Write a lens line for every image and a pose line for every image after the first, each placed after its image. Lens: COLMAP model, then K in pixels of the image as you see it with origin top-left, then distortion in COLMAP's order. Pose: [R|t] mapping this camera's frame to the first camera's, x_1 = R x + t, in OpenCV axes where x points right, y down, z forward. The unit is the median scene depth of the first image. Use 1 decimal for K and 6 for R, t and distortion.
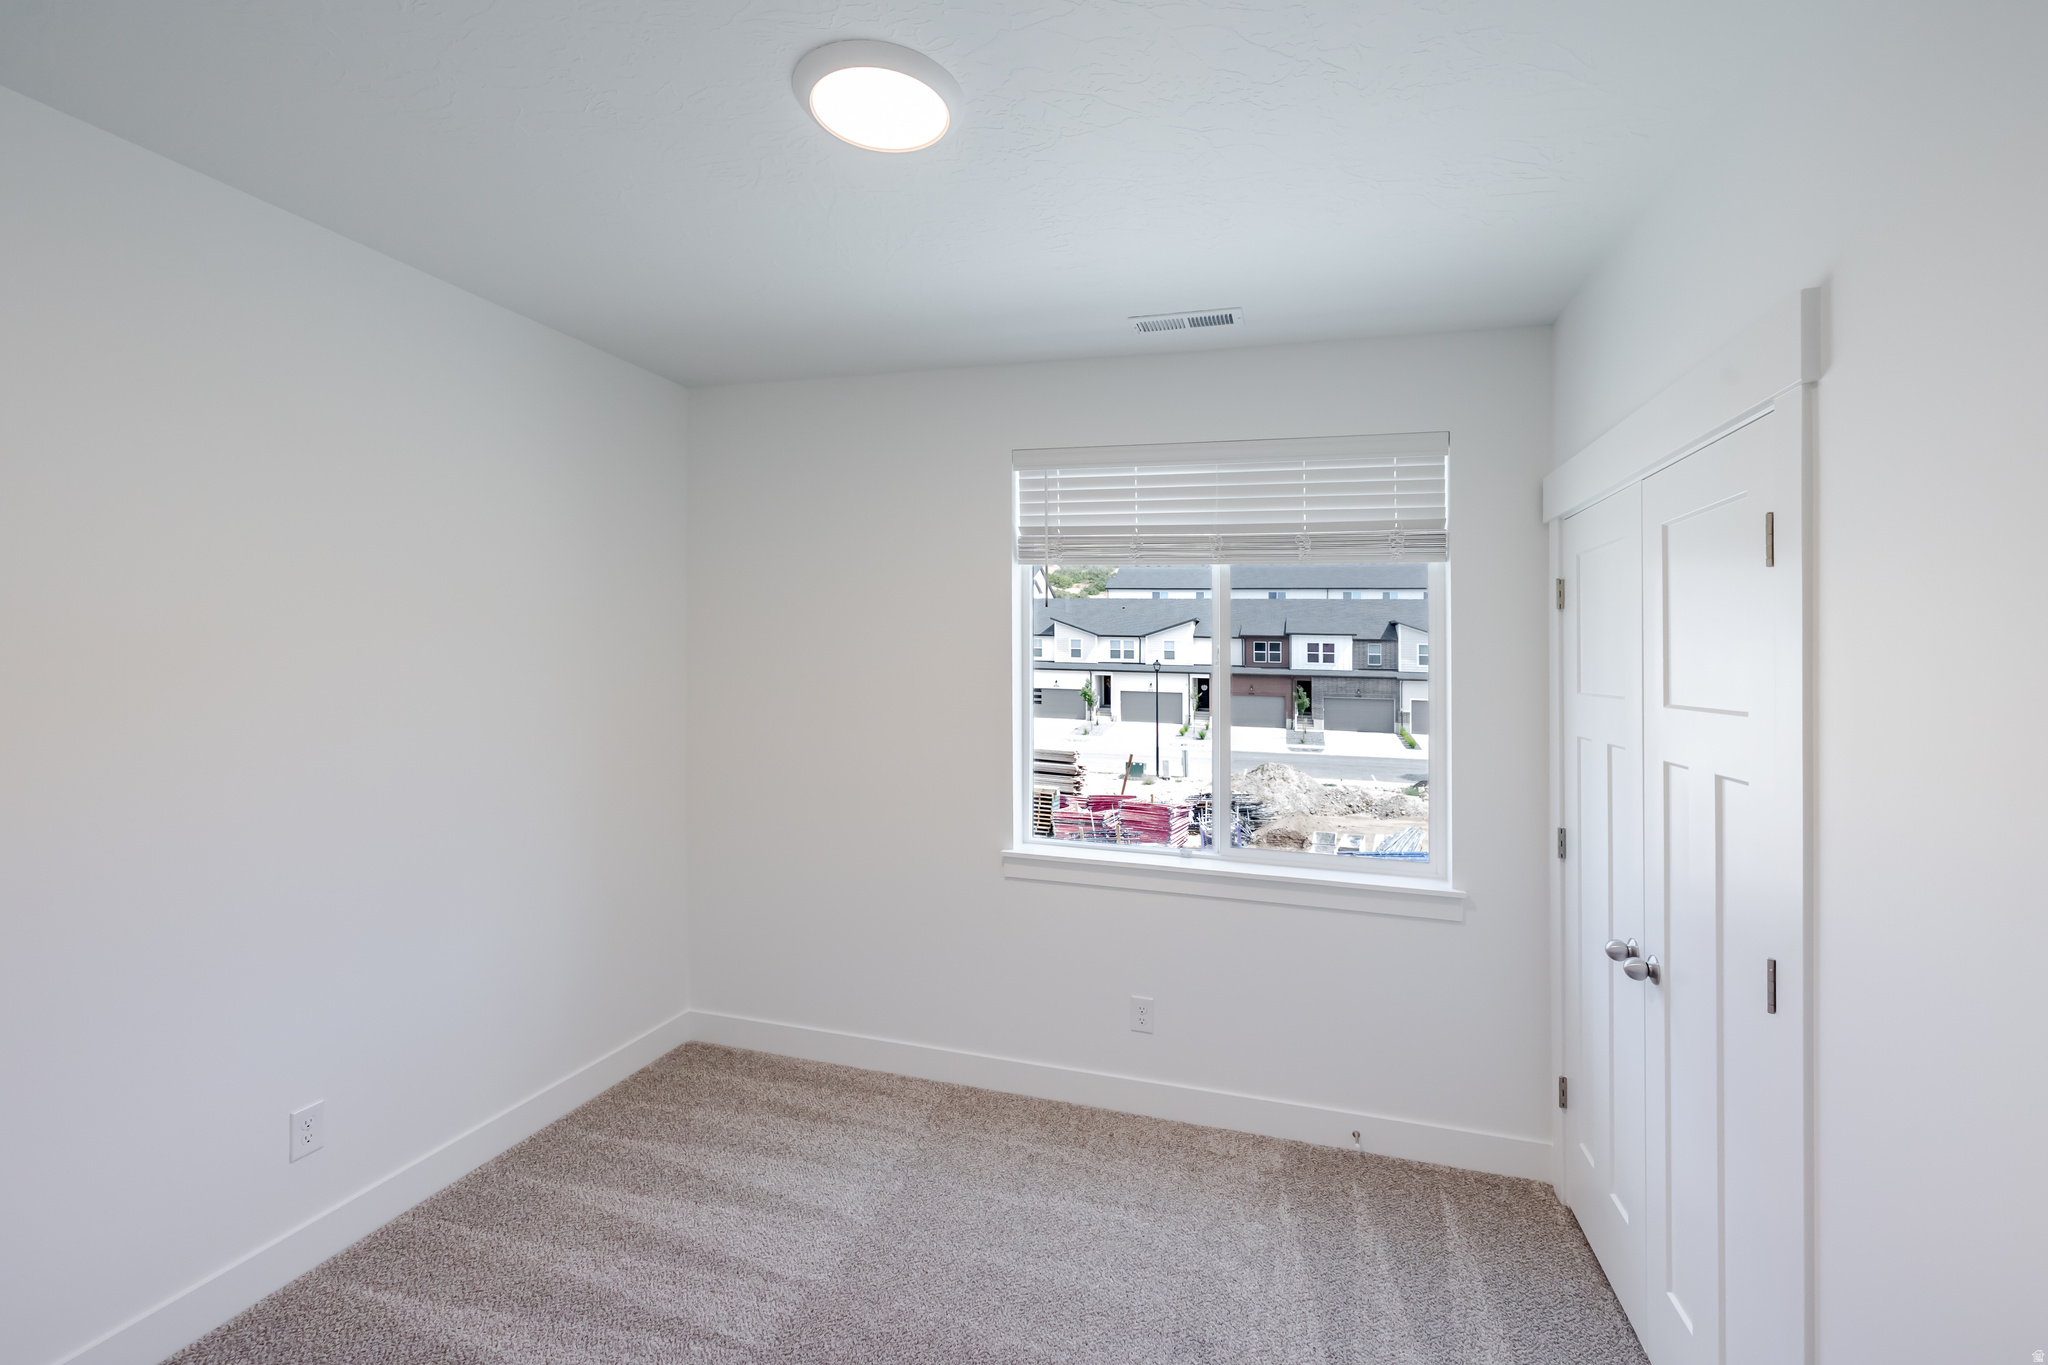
lens RADIAL K [[859.6, 0, 1024.0], [0, 859.6, 682.5], [0, 0, 1]] dist [0.001879, 0.000153]
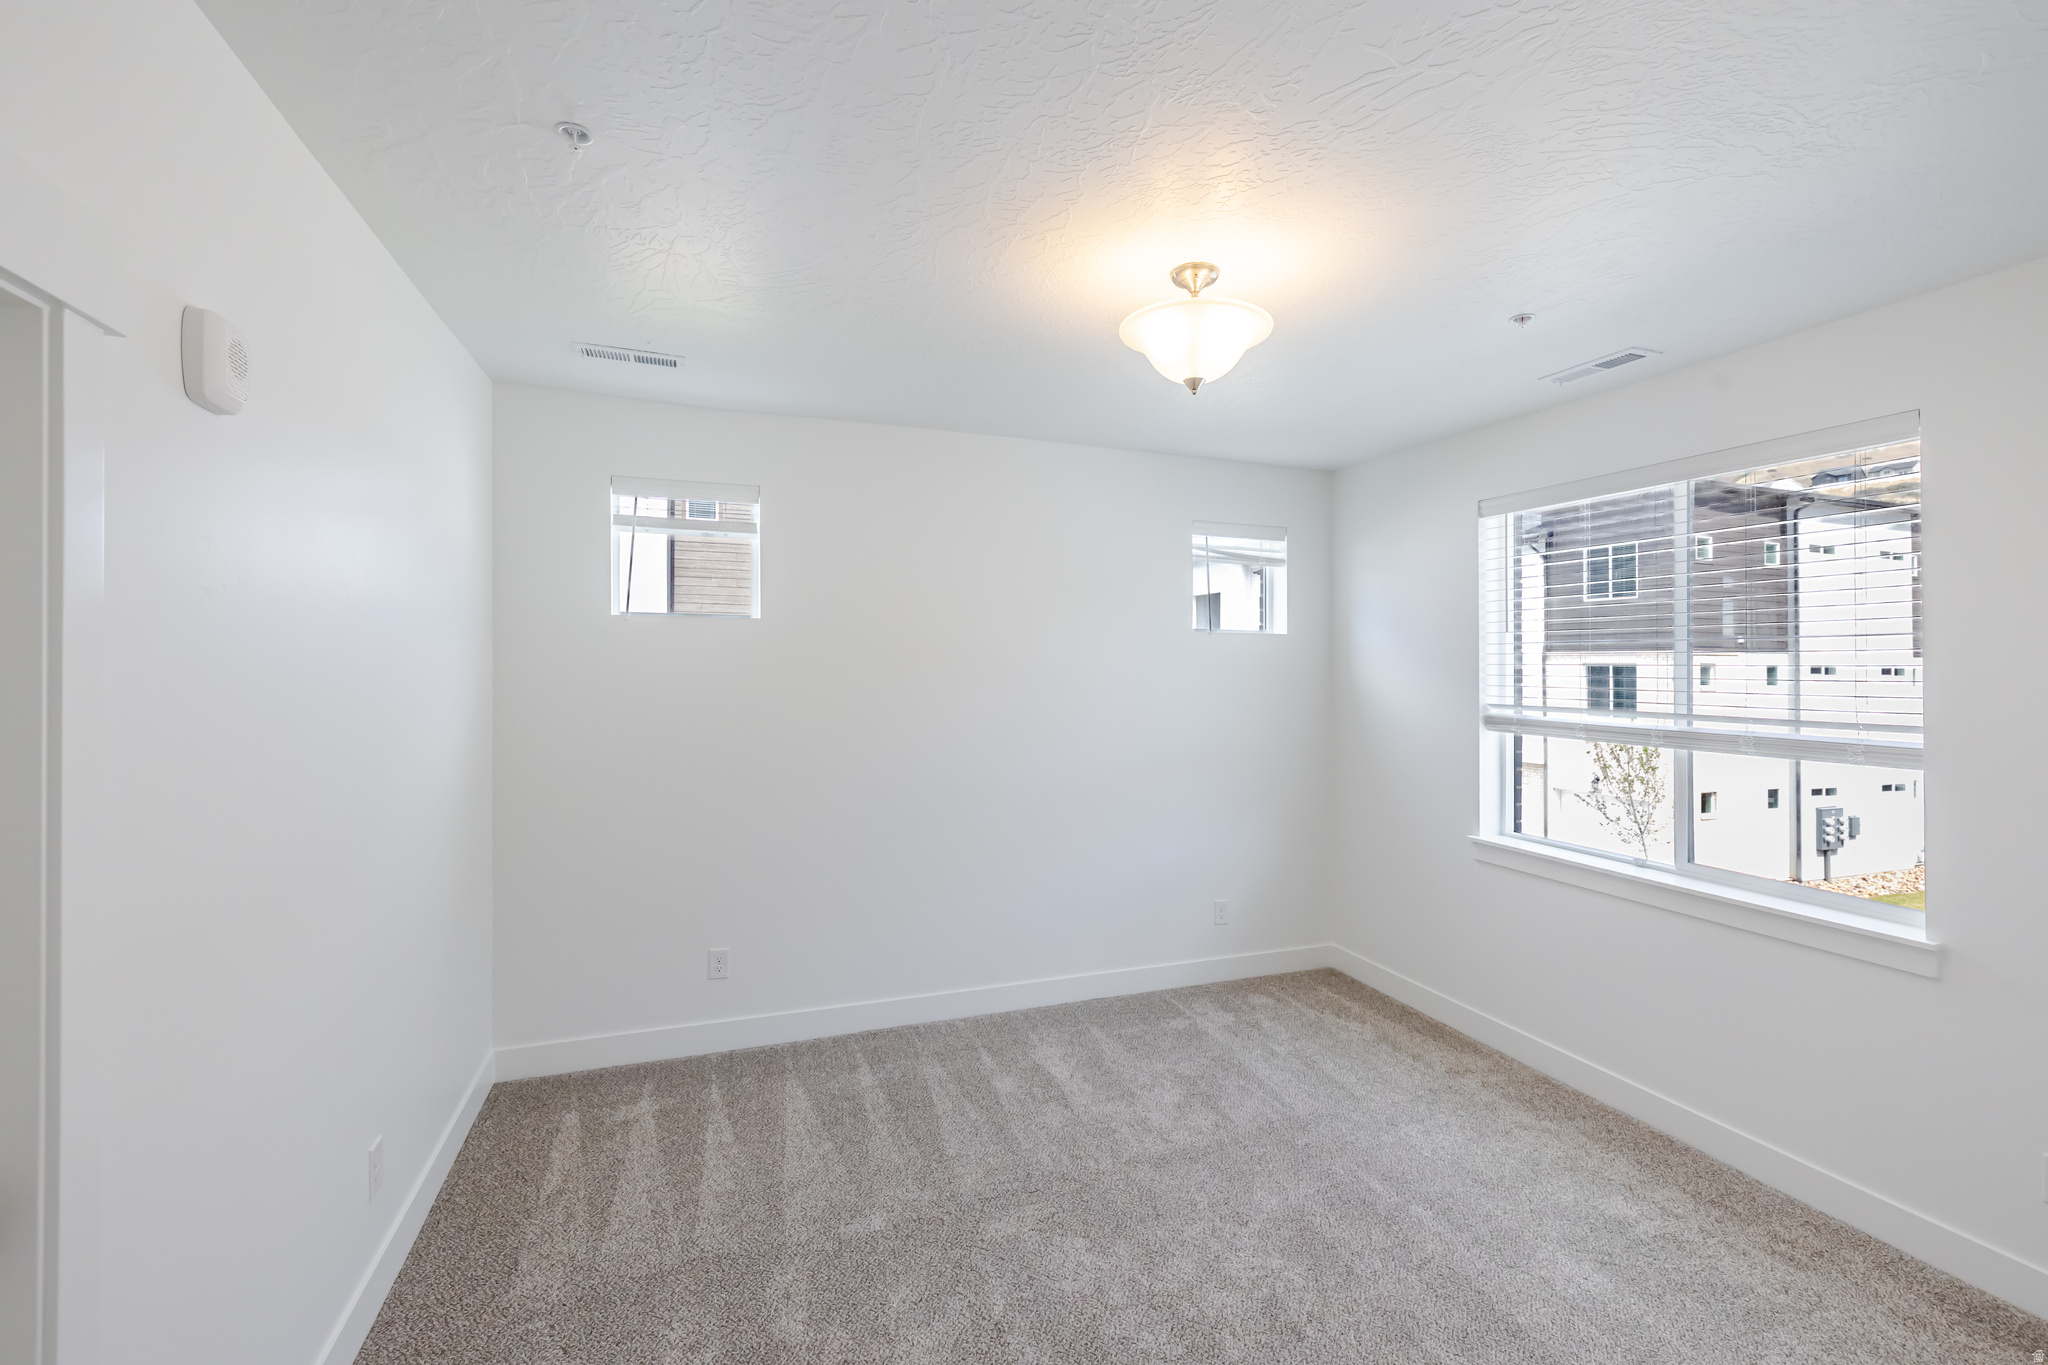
lens RADIAL K [[878.7, 0, 1055.5], [0, 878.7, 701.9], [0, 0, 1]] dist [0.000427, 0.000343]
pose [[0.603191, 0.011249, -0.797517, 0.596796], [-0.007219, 0.999937, 0.008644, 0.001641], [0.797564, 0.000543, 0.603234, -0.199494]]
